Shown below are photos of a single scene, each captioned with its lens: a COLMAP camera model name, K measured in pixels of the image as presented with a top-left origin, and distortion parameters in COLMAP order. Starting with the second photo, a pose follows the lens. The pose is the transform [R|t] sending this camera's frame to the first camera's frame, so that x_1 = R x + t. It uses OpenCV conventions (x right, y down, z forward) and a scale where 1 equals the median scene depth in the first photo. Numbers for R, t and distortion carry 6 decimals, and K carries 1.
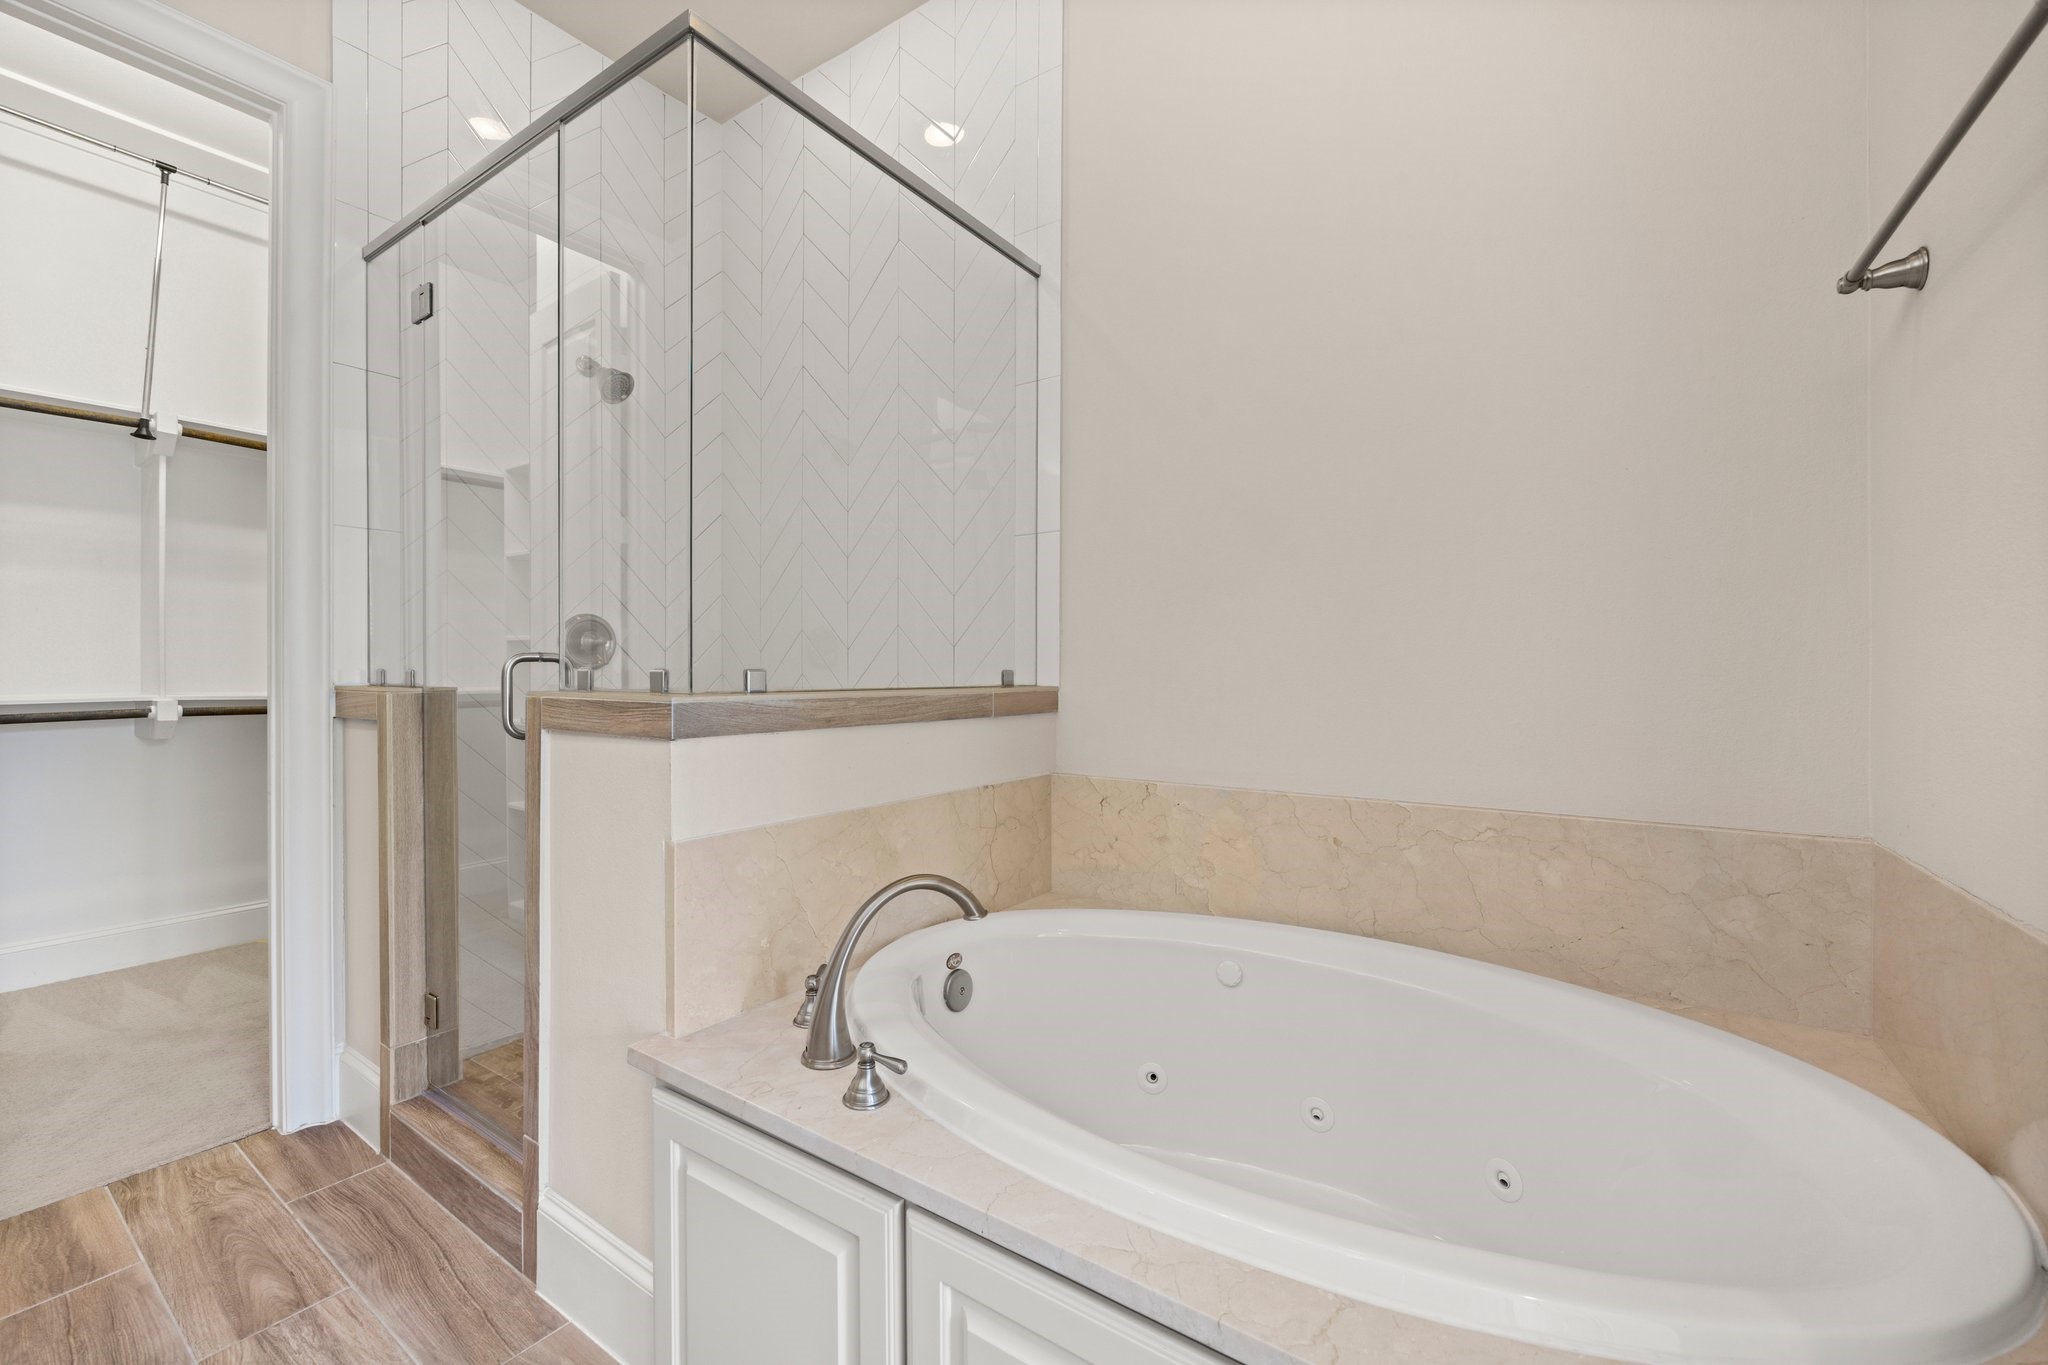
lens RADIAL K [[830.2, 0, 1027.6], [0, 830.2, 673.1], [0, 0, 1]] dist [-0.001255, -0.000503]
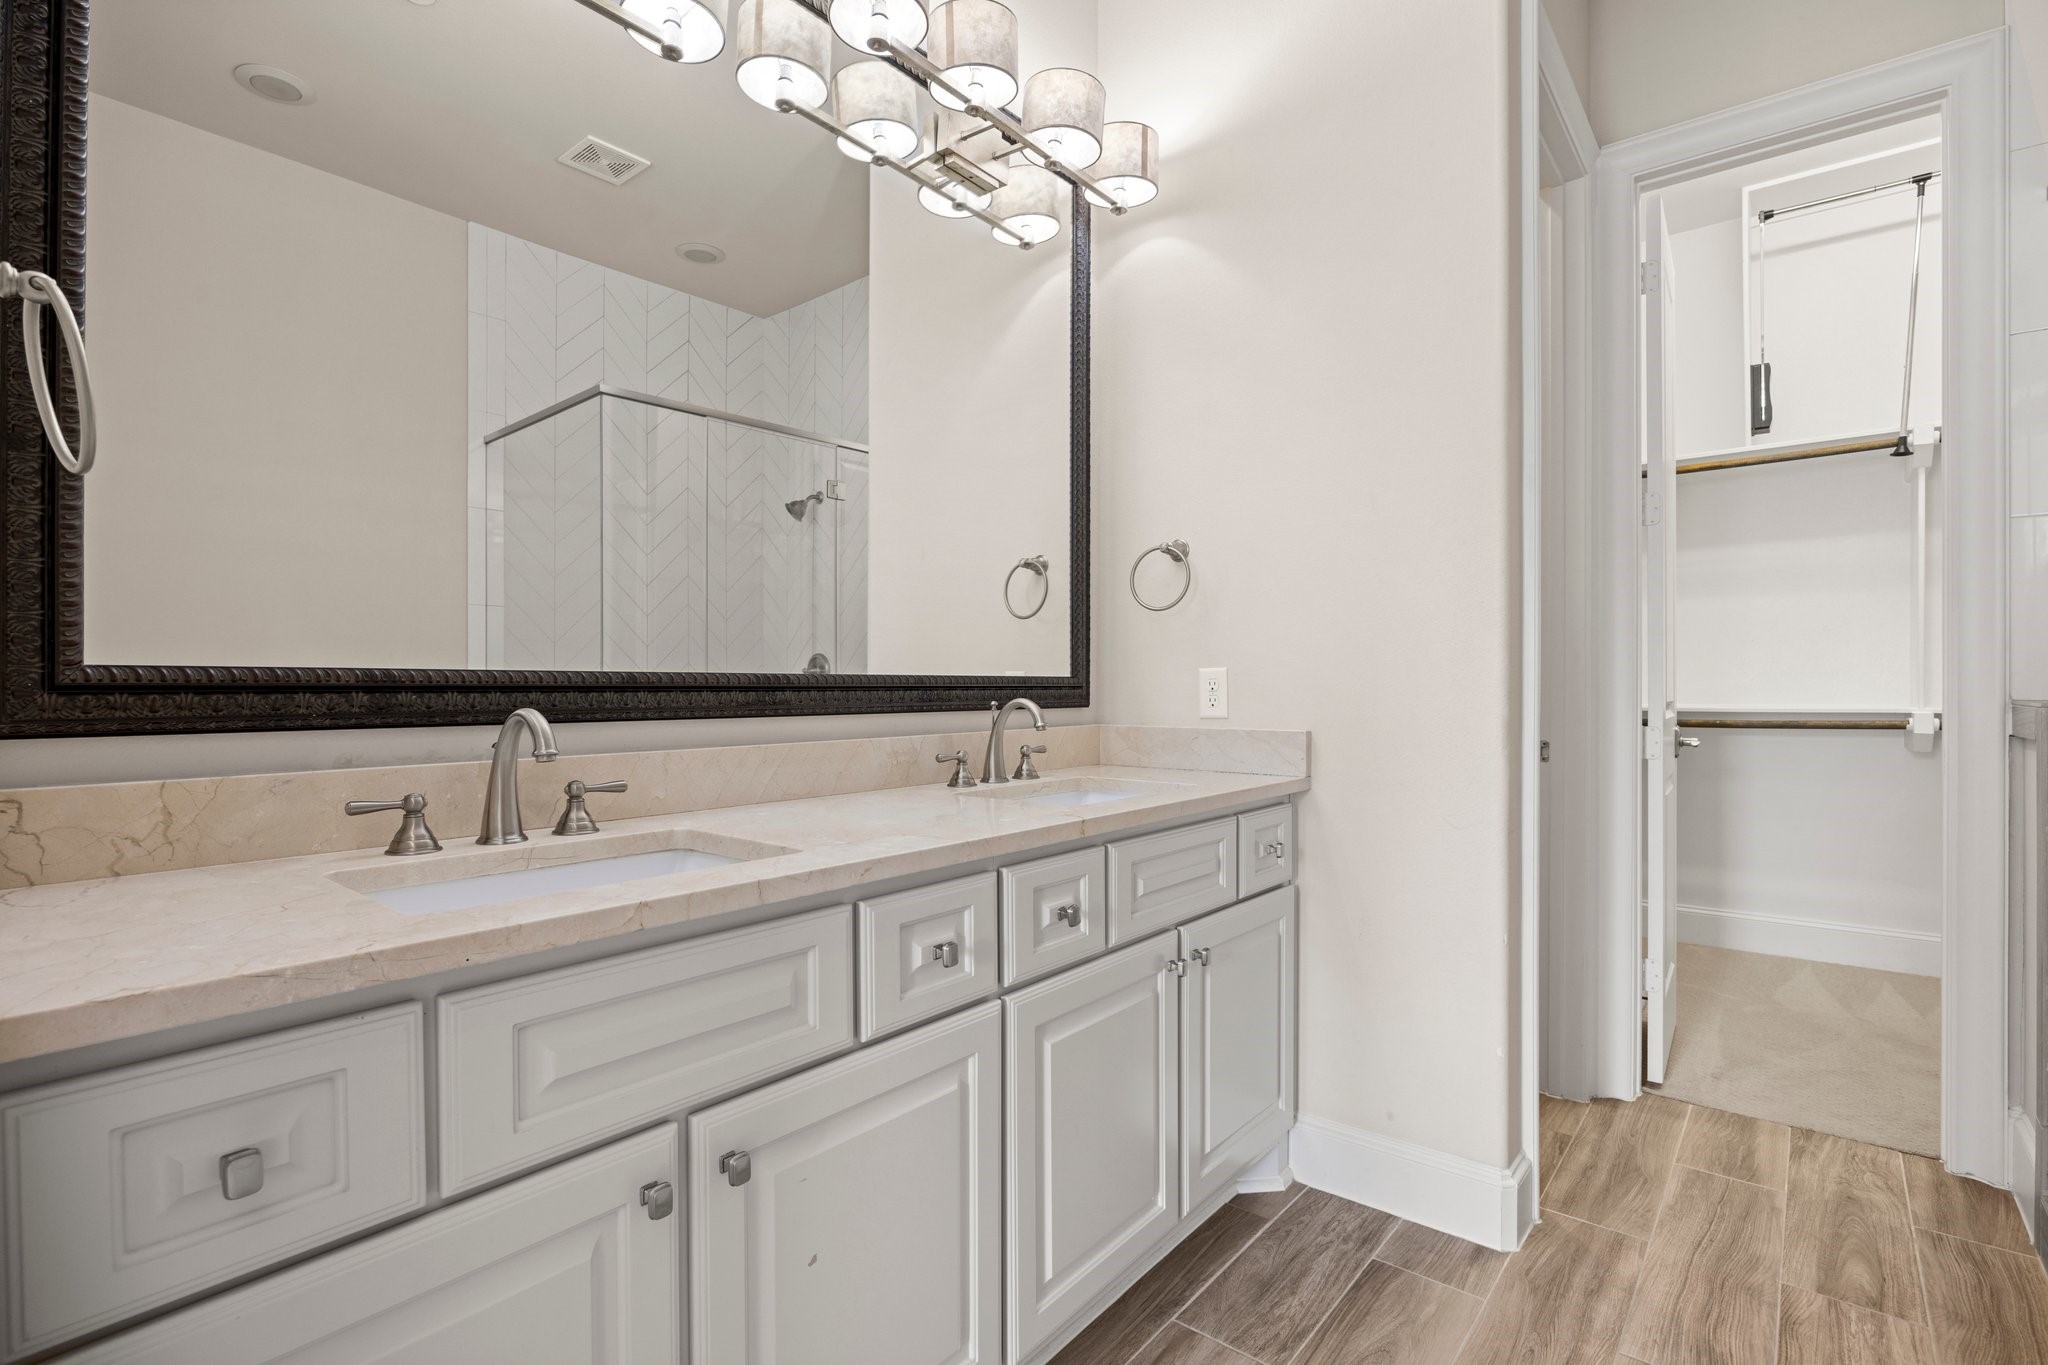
lens RADIAL K [[946.2, 0, 1025.5], [0, 946.2, 686.2], [0, 0, 1]] dist [-0.001559, -0.000314]
pose [[-0.095057, 0.000821, -0.995471, 0.315856], [-0.000365, 1.000000, 0.000859, -0.000243], [0.995472, 0.000445, -0.095057, 0.057191]]
